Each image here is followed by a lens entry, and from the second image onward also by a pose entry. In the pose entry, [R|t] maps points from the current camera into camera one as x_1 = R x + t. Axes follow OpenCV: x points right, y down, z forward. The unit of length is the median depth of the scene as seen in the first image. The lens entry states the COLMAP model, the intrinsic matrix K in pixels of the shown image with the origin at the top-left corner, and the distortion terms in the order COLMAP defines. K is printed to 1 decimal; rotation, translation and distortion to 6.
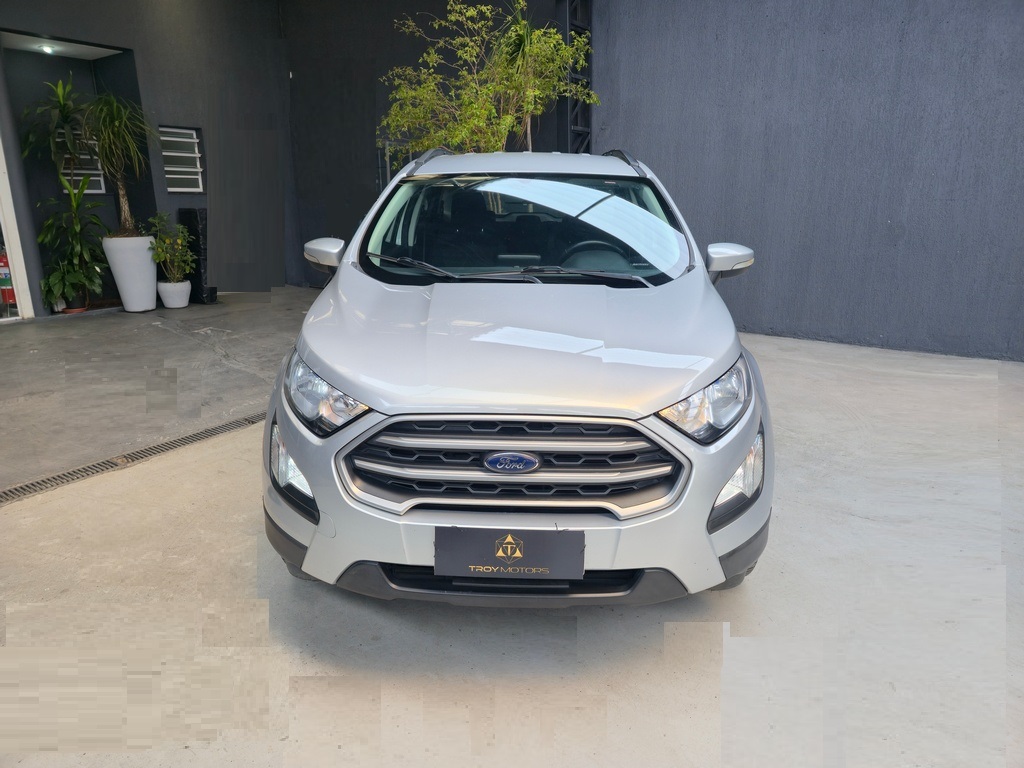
lens RADIAL K [[676.7, 0, 513.9], [0, 676.7, 379.2], [0, 0, 1]] dist [0.047280, -0.046830]
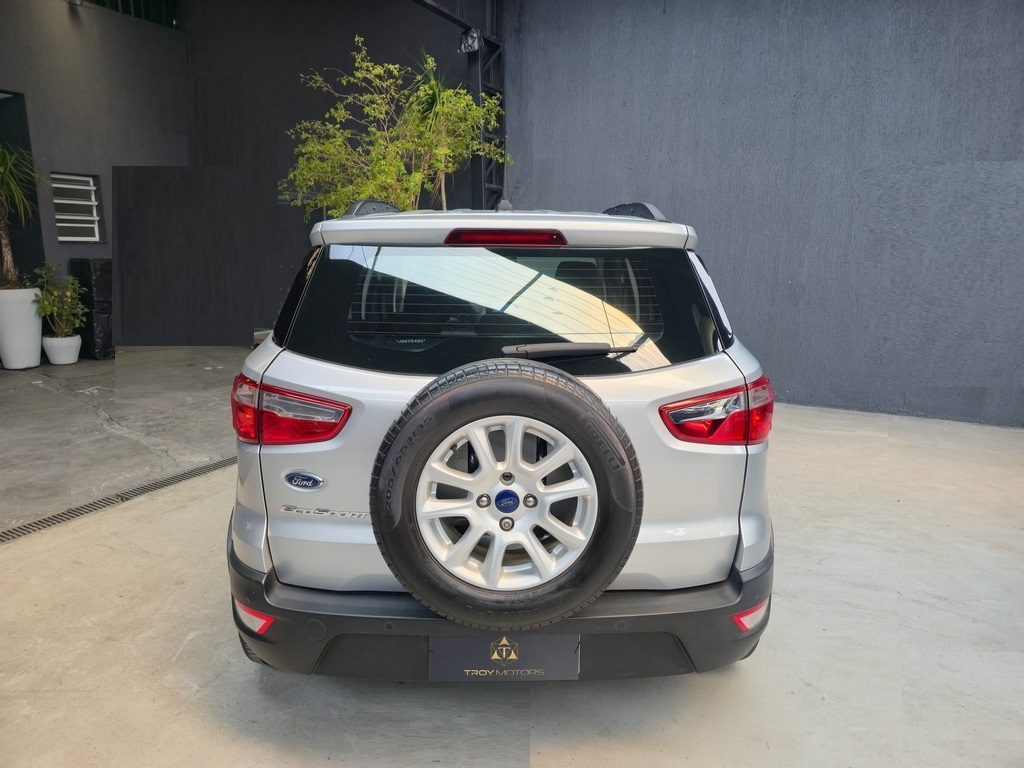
lens RADIAL K [[676.7, 0, 513.9], [0, 676.7, 379.2], [0, 0, 1]] dist [0.047280, -0.046830]
pose [[0.994635, -0.006348, 0.103257, 0.023792], [0.013521, 0.997530, -0.068923, -0.017612], [-0.102564, 0.069949, 0.992264, 0.026697]]
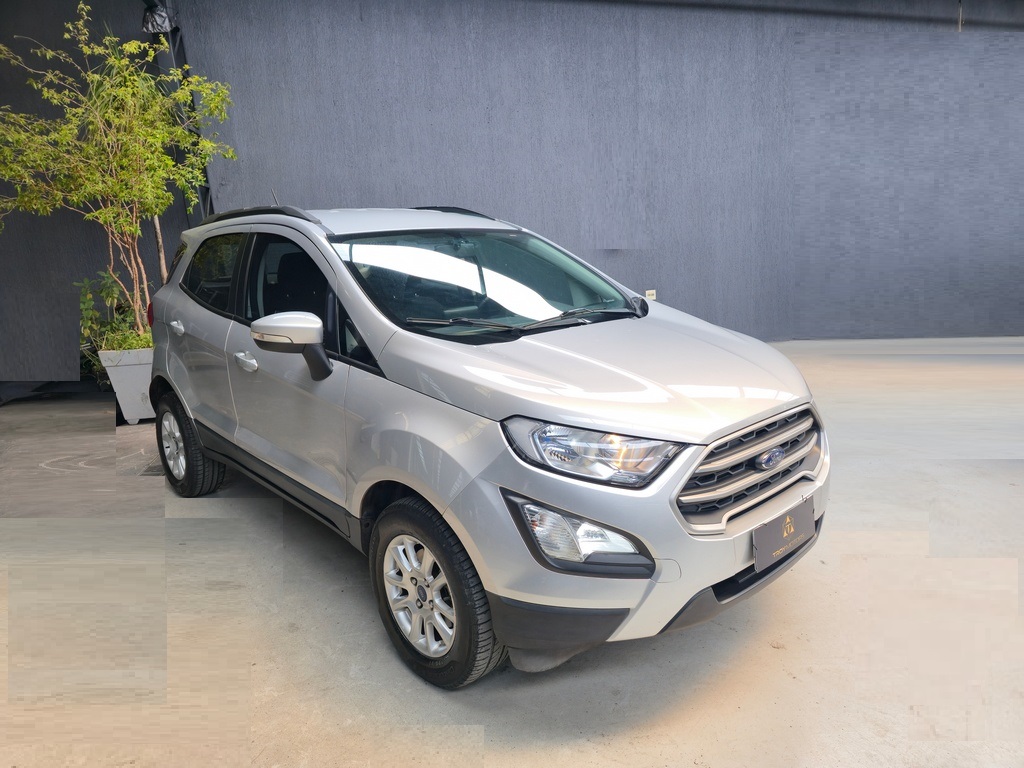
lens RADIAL K [[676.7, 0, 513.9], [0, 676.7, 379.2], [0, 0, 1]] dist [0.047280, -0.046830]
pose [[0.714922, -0.176347, 0.676600, -0.312333], [0.227503, 0.973685, 0.013390, -0.037759], [-0.661157, 0.144356, 0.736229, 0.107666]]
